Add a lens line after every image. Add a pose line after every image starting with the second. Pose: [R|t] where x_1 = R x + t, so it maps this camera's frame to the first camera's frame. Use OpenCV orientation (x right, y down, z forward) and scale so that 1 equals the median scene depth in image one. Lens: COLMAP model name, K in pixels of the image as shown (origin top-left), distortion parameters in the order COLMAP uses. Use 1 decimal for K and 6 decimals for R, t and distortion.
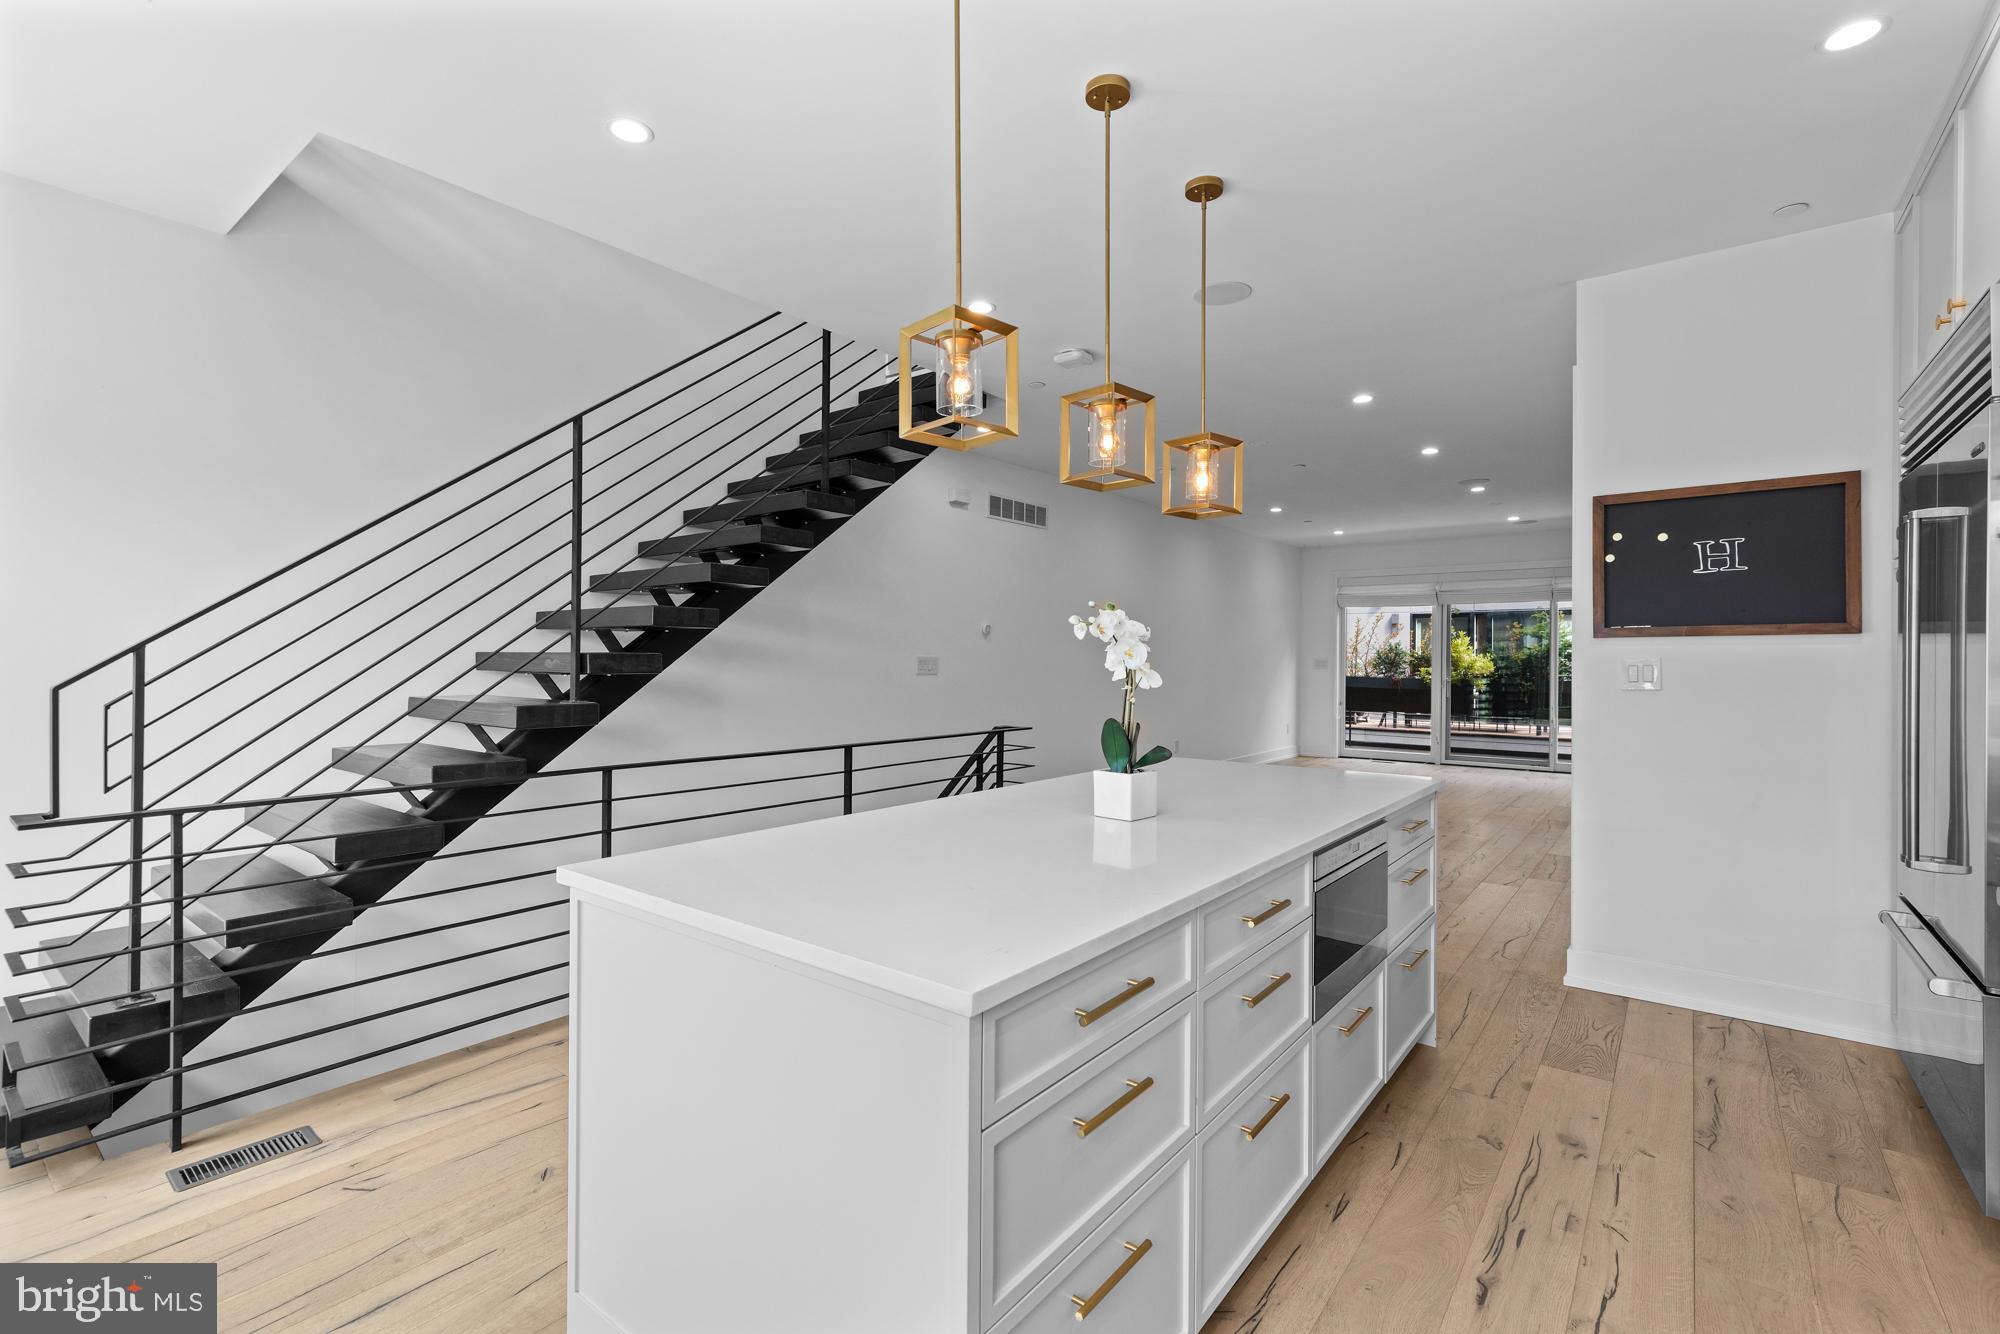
lens RADIAL K [[894.9, 0, 1010.7], [0, 894.9, 662.9], [0, 0, 1]] dist [0.006500, 0.000130]
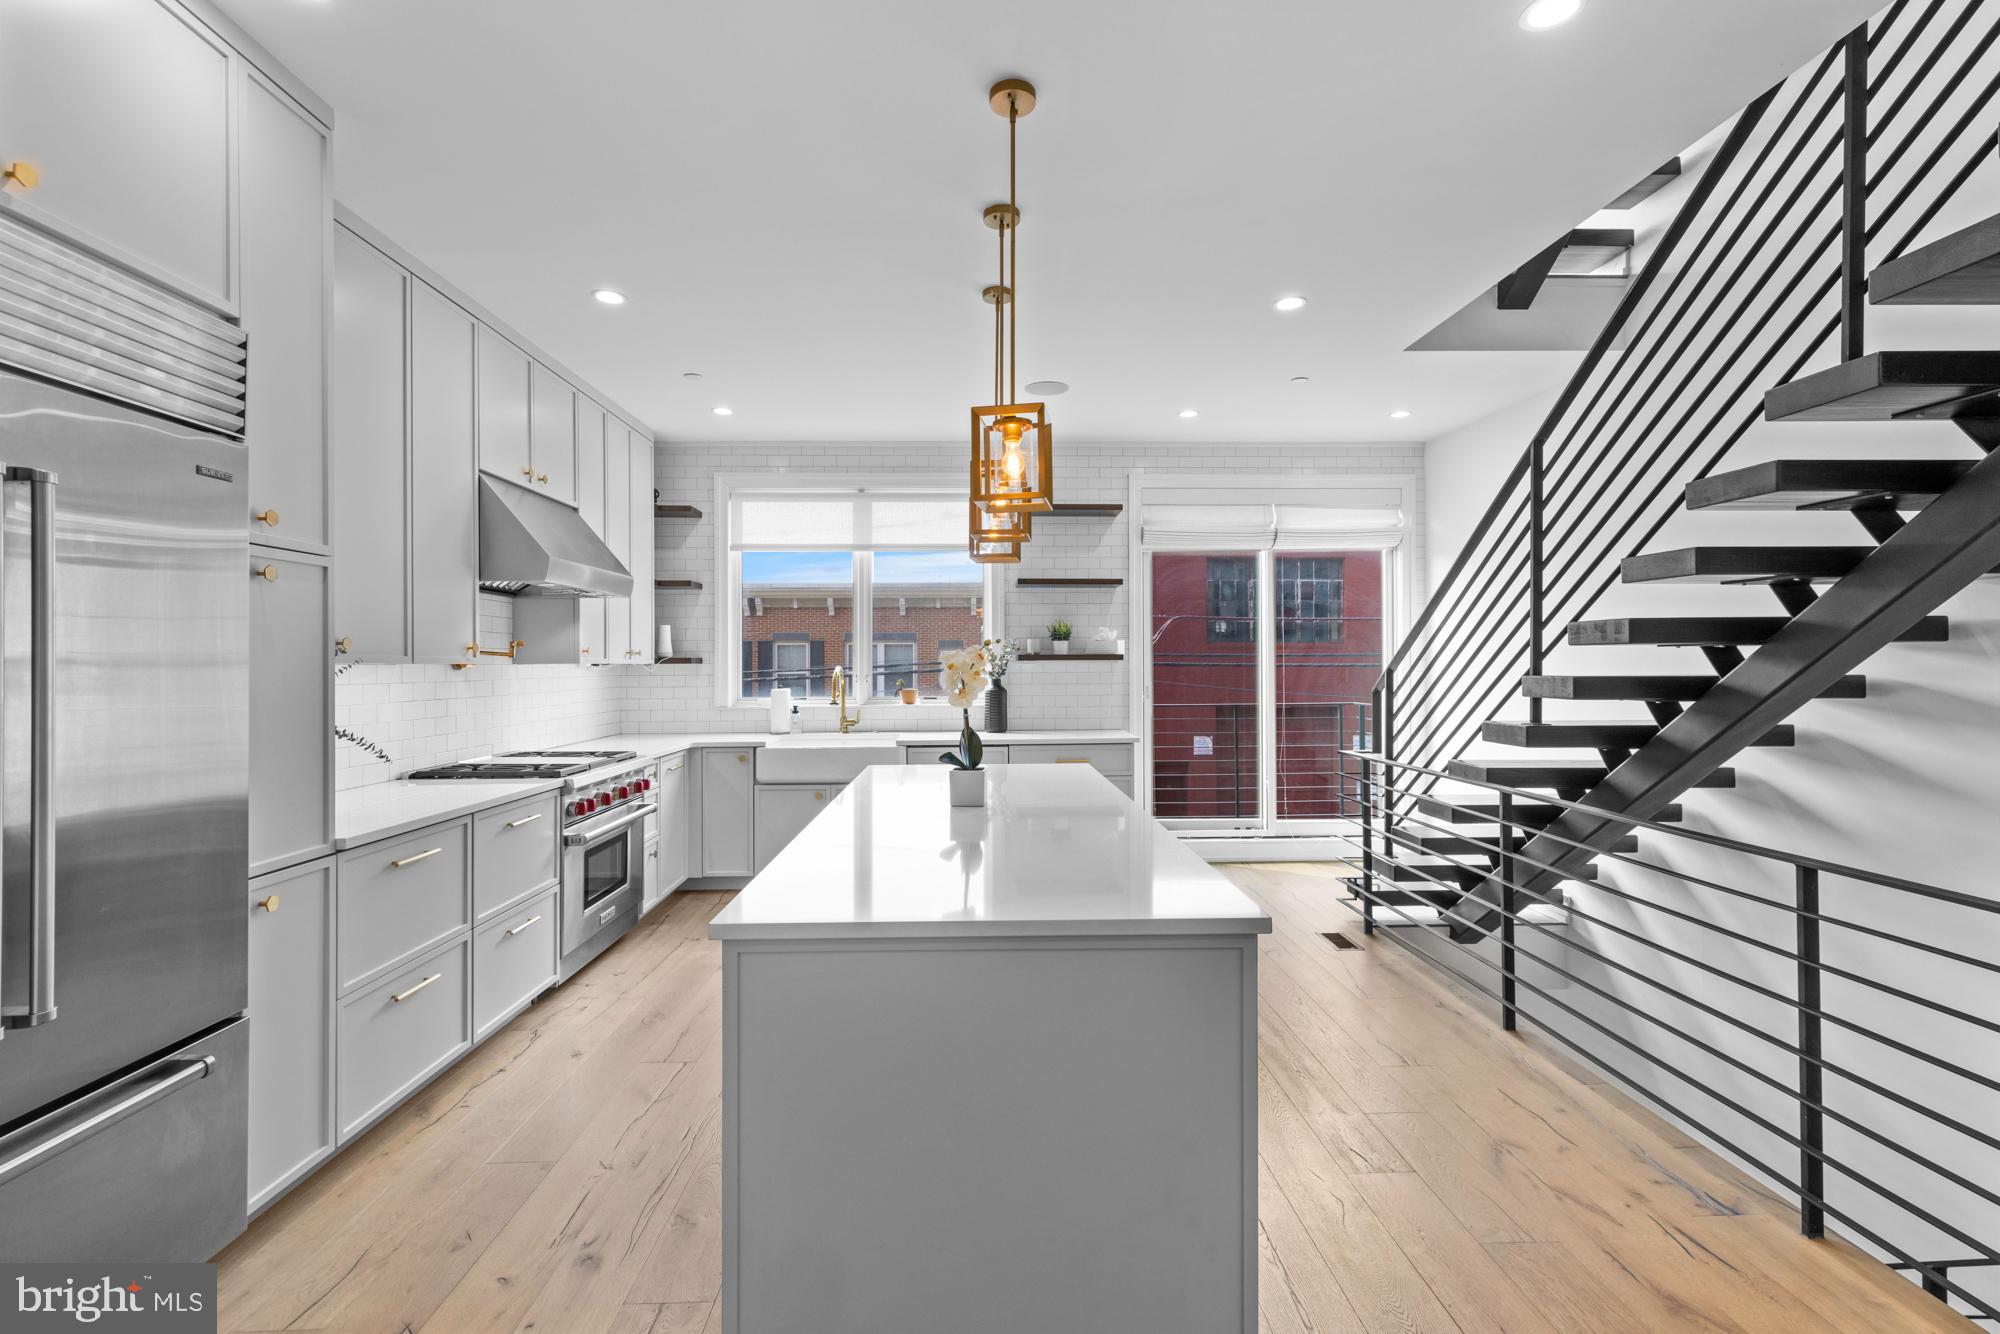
lens RADIAL K [[894.9, 0, 994.9], [0, 894.9, 660.7], [0, 0, 1]] dist [0.006500, 0.000130]
pose [[-0.777487, -0.009349, -0.628829, 0.439608], [-0.007543, 0.999956, -0.005540, -0.016354], [0.628853, 0.000436, -0.777524, 0.966153]]
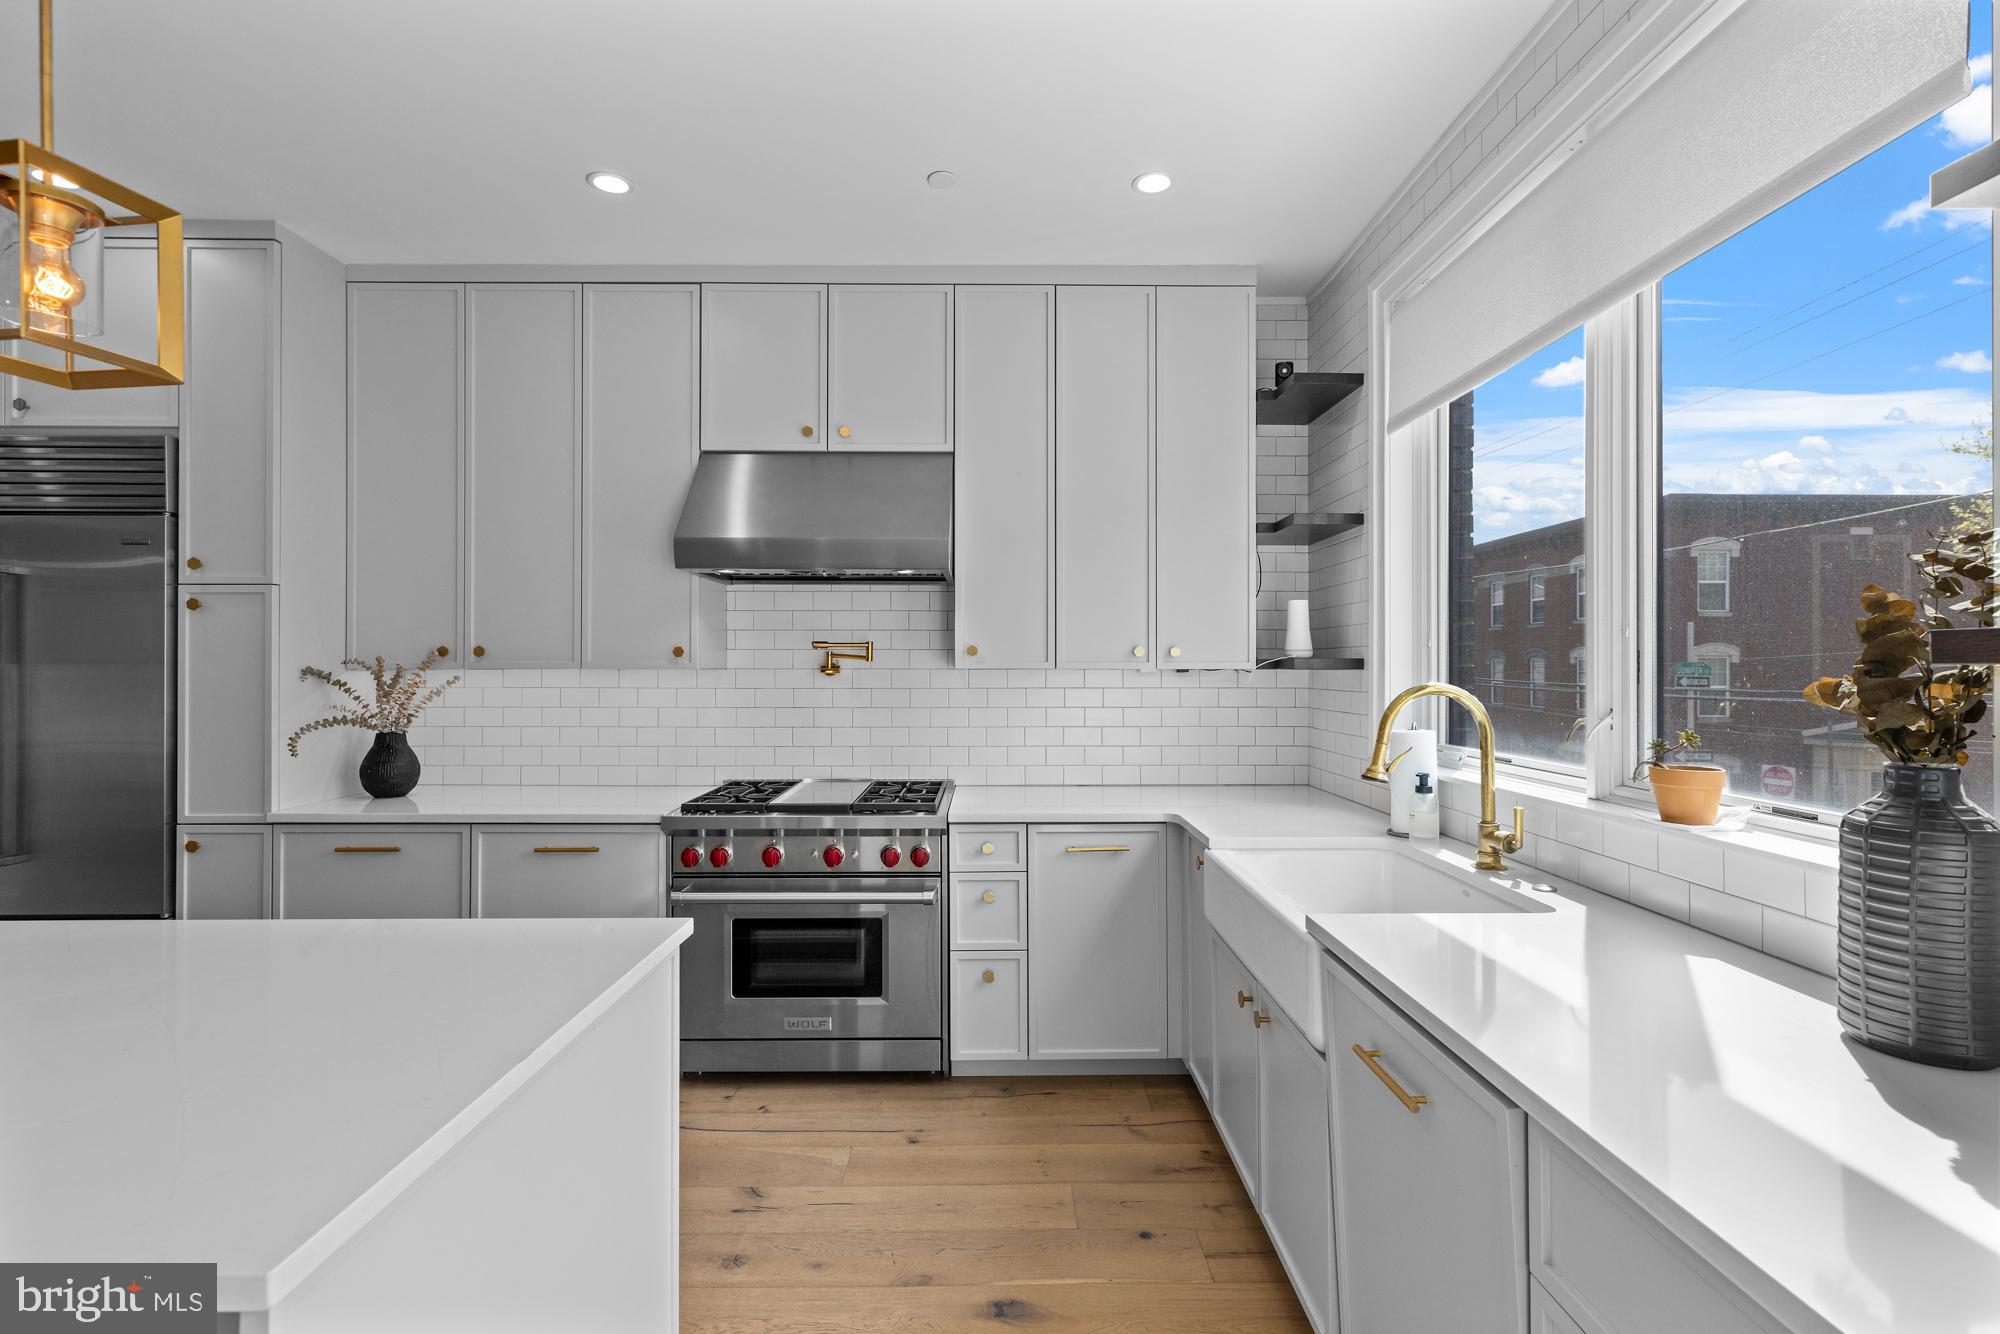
lens RADIAL K [[894.9, 0, 993.4], [0, 894.9, 663.7], [0, 0, 1]] dist [0.006500, 0.000130]
pose [[-0.610895, -0.008291, 0.791668, -0.365299], [-0.000825, 0.999951, 0.009836, -0.025724], [-0.791711, 0.005356, -0.610872, 0.343150]]
